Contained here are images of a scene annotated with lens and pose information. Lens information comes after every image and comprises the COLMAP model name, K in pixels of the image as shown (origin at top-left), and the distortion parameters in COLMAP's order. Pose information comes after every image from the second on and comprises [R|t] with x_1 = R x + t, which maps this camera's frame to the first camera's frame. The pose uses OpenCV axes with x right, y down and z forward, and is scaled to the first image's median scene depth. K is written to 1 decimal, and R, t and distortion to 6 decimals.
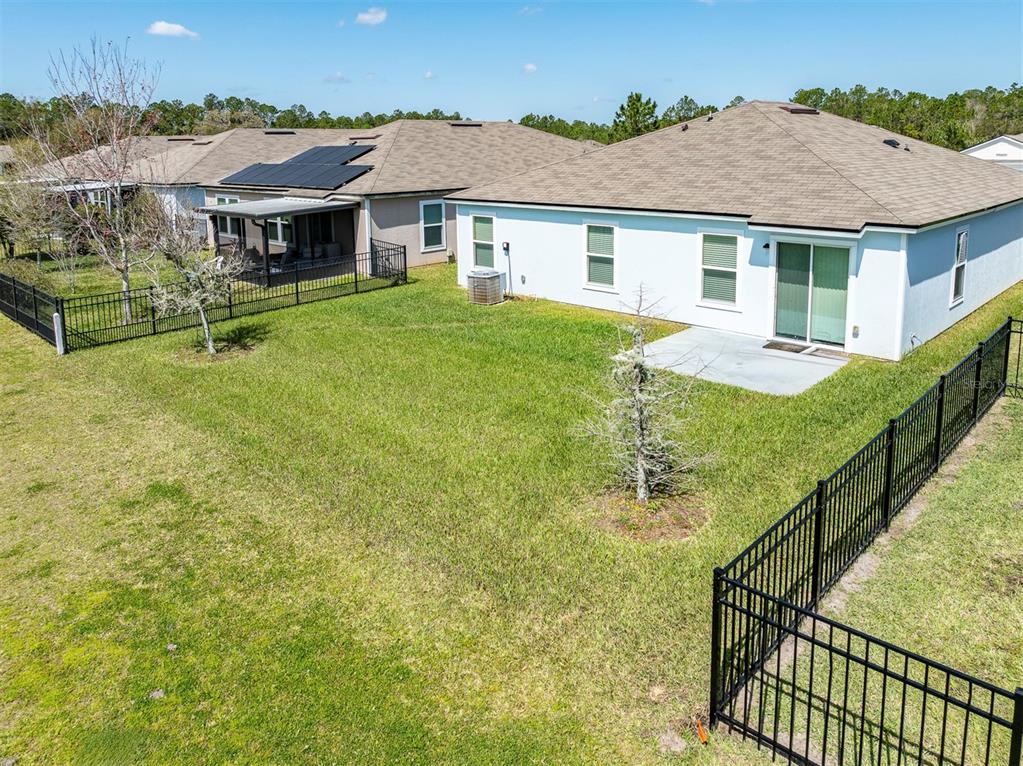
lens RADIAL K [[750.4, 0, 521.6], [0, 750.4, 263.8], [0, 0, 1]] dist [-0.010537, -0.000876]
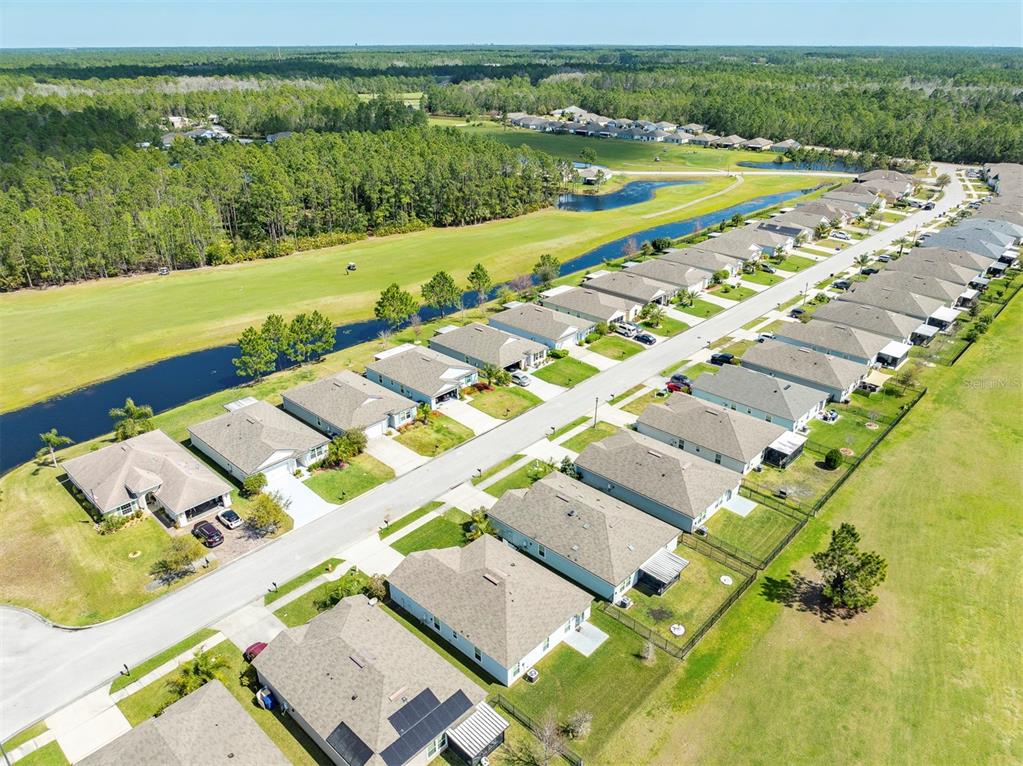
lens RADIAL K [[716.3, 0, 516.9], [0, 716.3, 383.0], [0, 0, 1]] dist [-0.025381, 0.009083]
pose [[-0.012953, -0.419555, 0.907637, -3.006102], [0.158879, 0.895318, 0.416128, -3.122458], [-0.987213, 0.149595, 0.055061, 0.818839]]
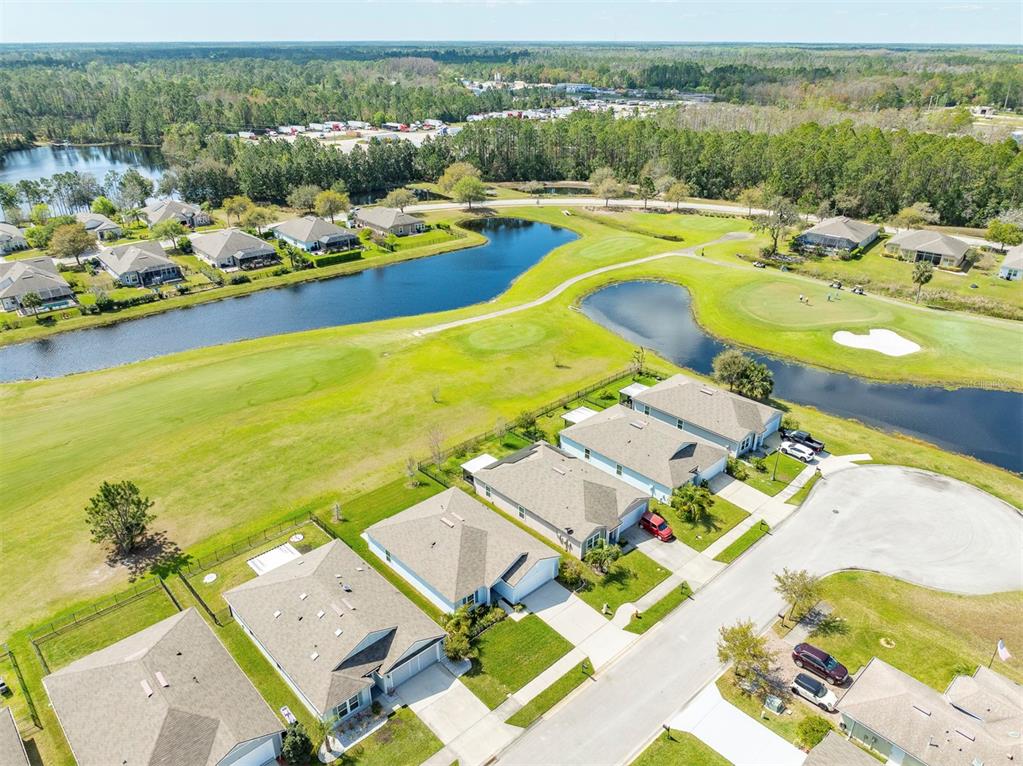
lens RADIAL K [[728.5, 0, 518.1], [0, 728.5, 381.1], [0, 0, 1]] dist [-0.028366, 0.014423]
pose [[-0.051683, 0.439857, -0.896580, 4.220510], [-0.158906, 0.882719, 0.442217, -3.186244], [0.985940, 0.165327, 0.024274, 1.511039]]
